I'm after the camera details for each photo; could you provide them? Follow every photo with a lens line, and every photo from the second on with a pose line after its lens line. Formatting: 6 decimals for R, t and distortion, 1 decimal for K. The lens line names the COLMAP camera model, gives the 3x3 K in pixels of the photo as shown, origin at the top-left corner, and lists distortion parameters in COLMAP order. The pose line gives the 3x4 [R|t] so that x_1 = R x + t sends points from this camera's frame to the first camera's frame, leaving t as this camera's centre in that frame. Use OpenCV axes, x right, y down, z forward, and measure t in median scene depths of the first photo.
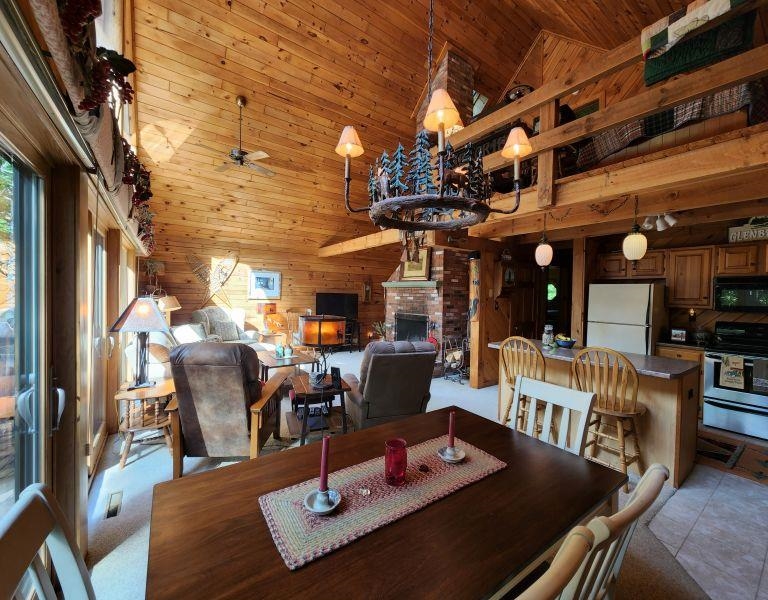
lens RADIAL K [[313.2, 0, 381.9], [0, 313.2, 300.9], [0, 0, 1]] dist [0.001393, -0.001460]
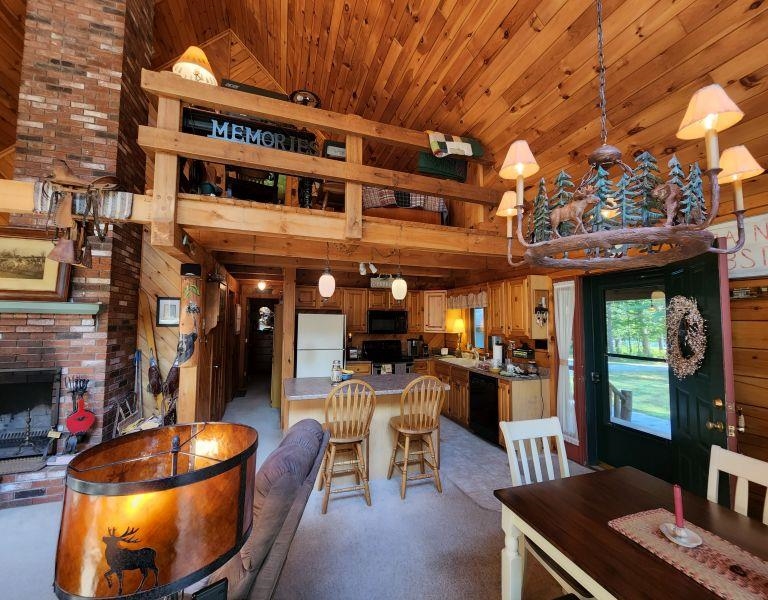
lens RADIAL K [[313.2, 0, 382.6], [0, 313.2, 302.9], [0, 0, 1]] dist [0.001393, -0.001460]
pose [[0.286181, 0.038443, 0.957404, -0.202600], [0.015321, 0.998884, -0.044688, -0.031009], [-0.958053, 0.027457, 0.285273, 0.349593]]
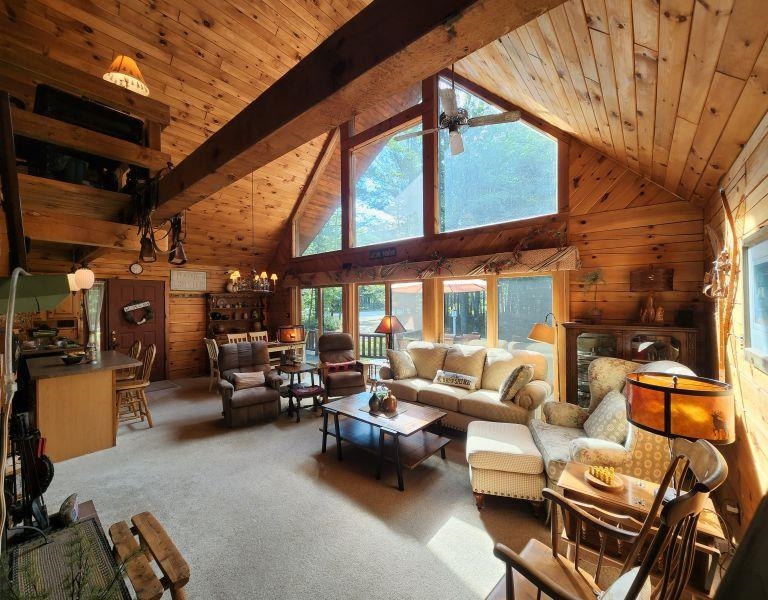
lens RADIAL K [[313.2, 0, 386.0], [0, 313.2, 302.7], [0, 0, 1]] dist [0.001393, -0.001460]
pose [[-0.966816, -0.014385, -0.255069, -0.123970], [-0.018863, 0.999708, 0.015117, -0.058438], [0.254777, 0.019426, -0.966805, 1.392436]]
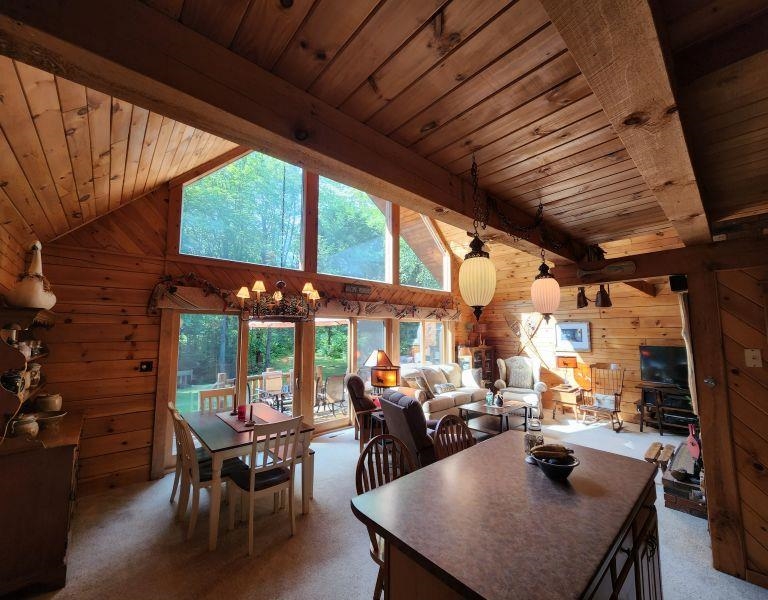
lens RADIAL K [[313.2, 0, 381.2], [0, 313.2, 305.6], [0, 0, 1]] dist [0.001393, -0.001460]
pose [[0.109472, -0.113564, -0.987481, 0.642949], [-0.017645, 0.993073, -0.116163, -0.029341], [0.993833, 0.030141, 0.106710, 0.394378]]
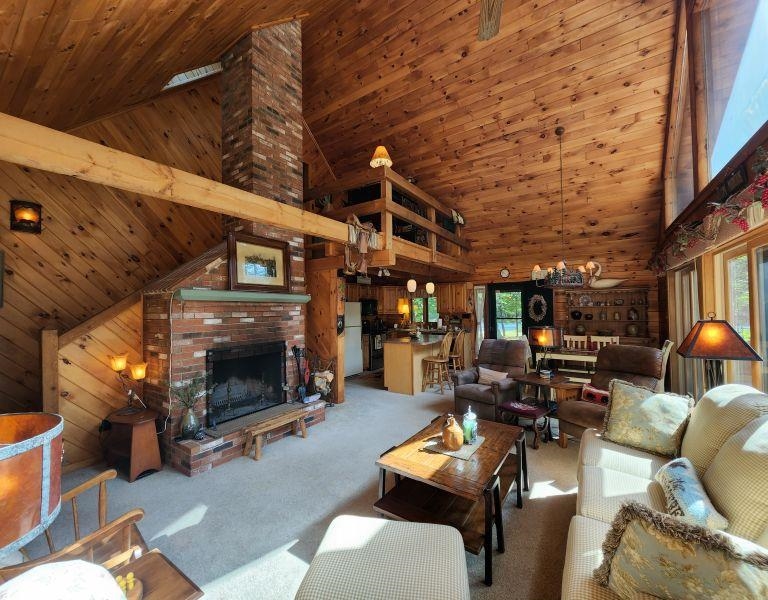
lens RADIAL K [[313.2, 0, 384.1], [0, 313.2, 303.6], [0, 0, 1]] dist [0.001393, -0.001460]
pose [[-0.356845, 0.002965, 0.934159, -0.616808], [0.027708, 0.999589, 0.007412, -0.040770], [-0.933753, 0.028529, -0.356780, 1.066190]]
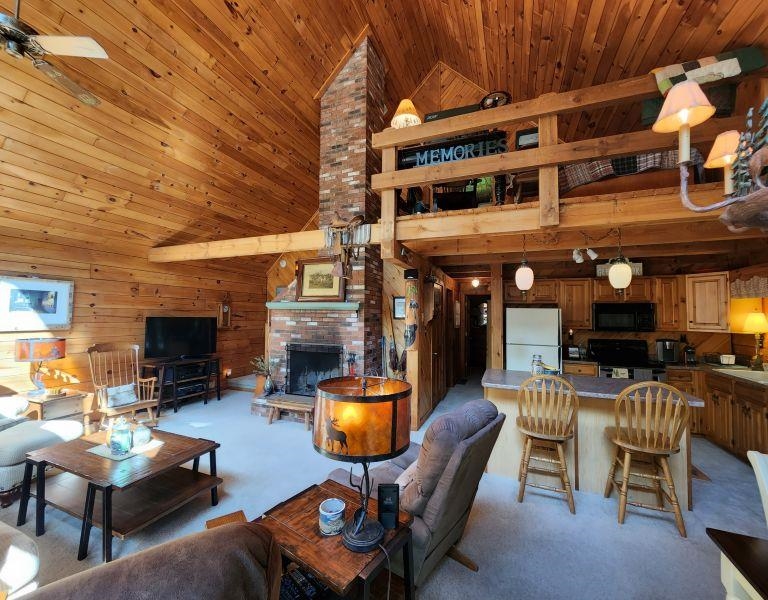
lens RADIAL K [[313.2, 0, 383.0], [0, 313.2, 303.0], [0, 0, 1]] dist [0.001393, -0.001460]
pose [[0.838294, 0.011533, 0.545097, -0.205648], [0.015864, 0.998837, -0.045529, -0.023638], [-0.544988, 0.046814, 0.837136, 0.277872]]
